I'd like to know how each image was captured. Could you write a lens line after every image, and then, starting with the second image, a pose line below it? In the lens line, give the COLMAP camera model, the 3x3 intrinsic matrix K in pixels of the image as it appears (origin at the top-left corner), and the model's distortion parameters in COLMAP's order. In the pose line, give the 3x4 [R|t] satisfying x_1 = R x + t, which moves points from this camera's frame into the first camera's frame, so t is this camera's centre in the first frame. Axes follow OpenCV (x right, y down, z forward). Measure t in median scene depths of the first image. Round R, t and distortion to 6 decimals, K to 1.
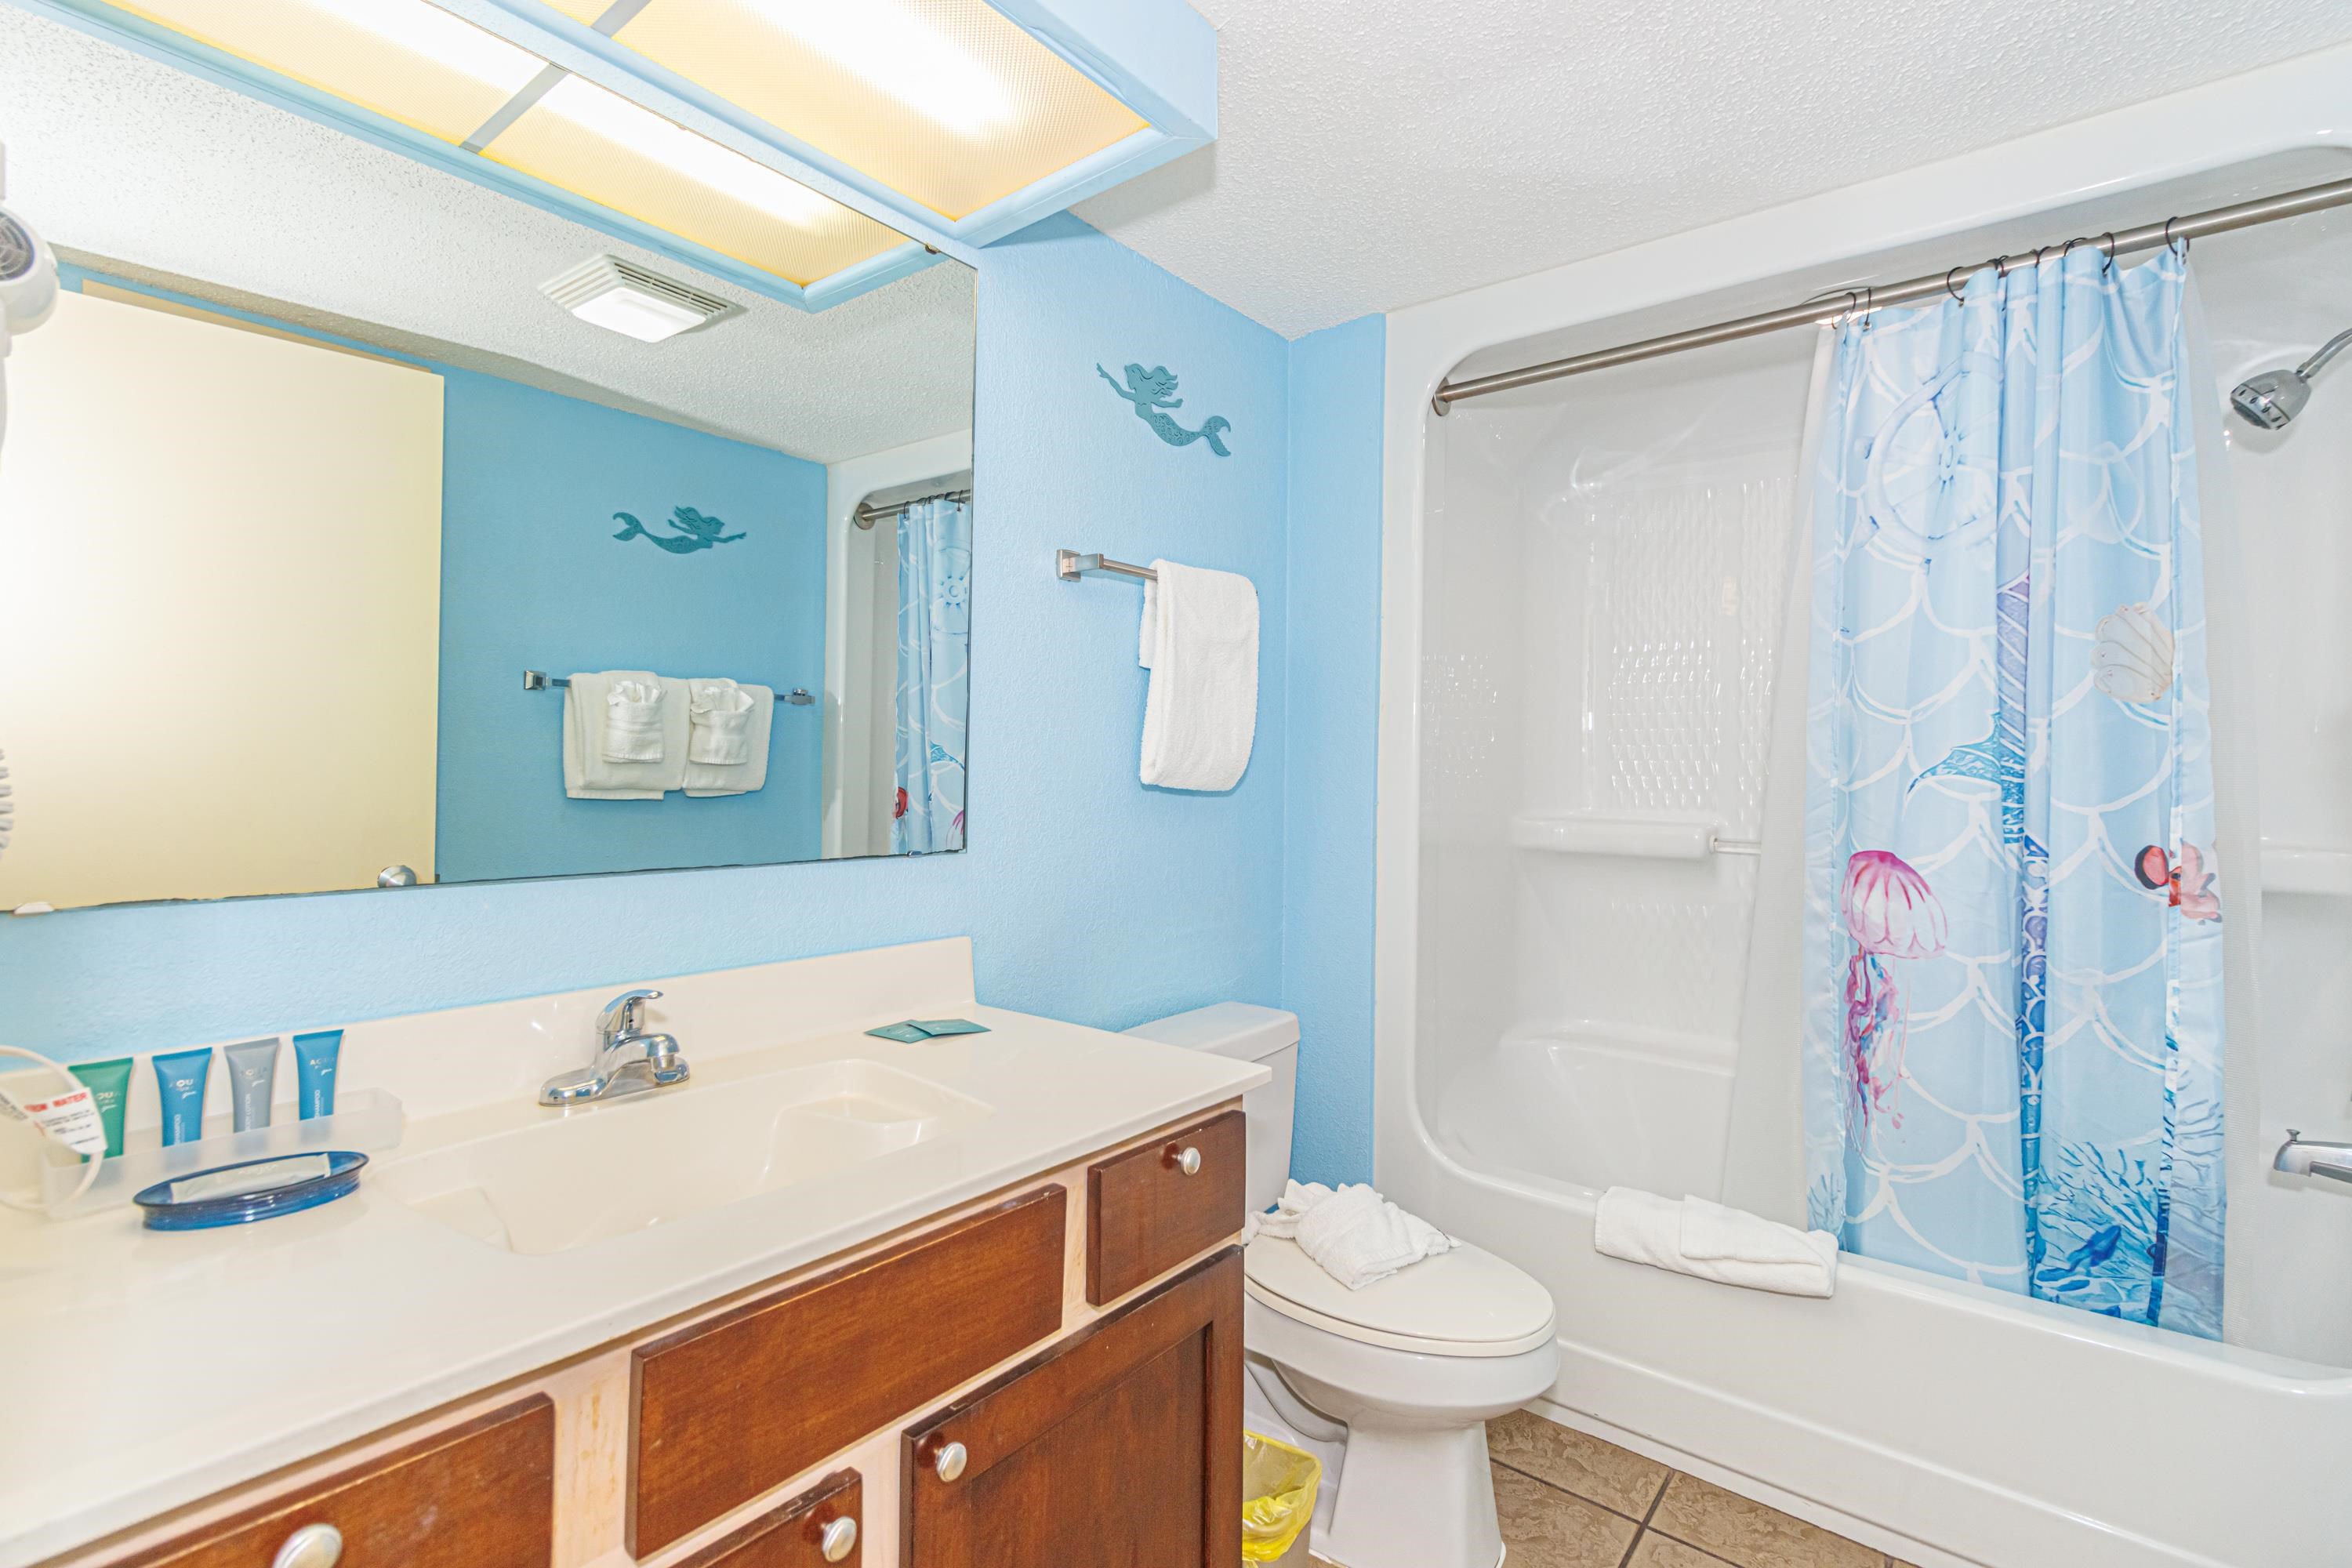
lens RADIAL K [[1082.8, 0, 1161.5], [0, 1082.8, 769.7], [0, 0, 1]] dist [0.001464, 0.000216]
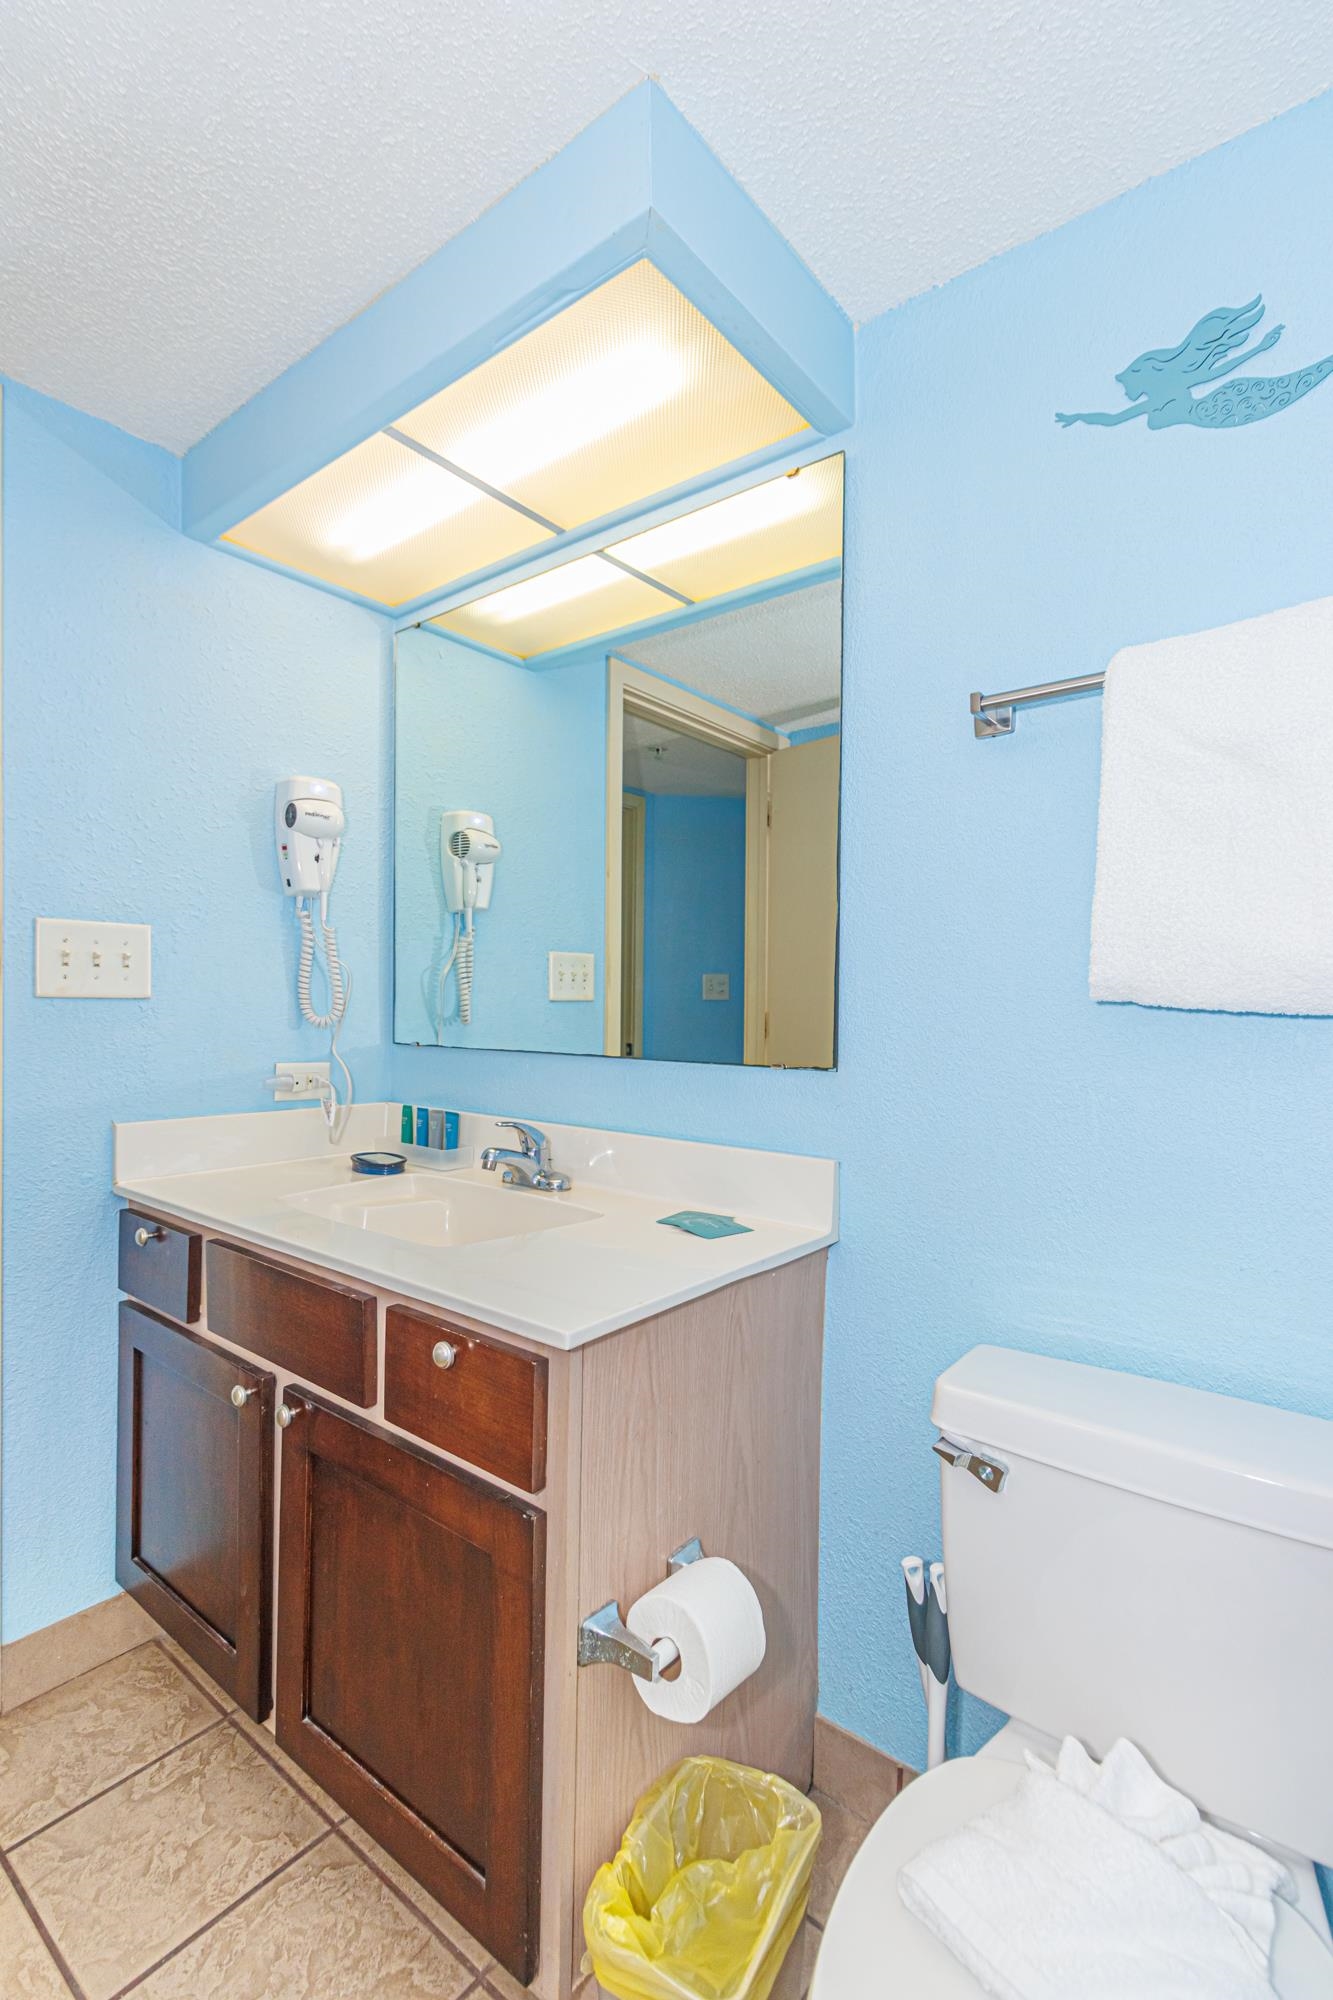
lens RADIAL K [[920.7, 0, 667.3], [0, 920.7, 1019.2], [0, 0, 1]] dist [0.001464, 0.000216]
pose [[0.000143, -0.000351, -1.000000, 0.631158], [-0.009658, 0.999953, -0.000353, 0.031911], [0.999953, 0.009658, 0.000139, 0.855437]]
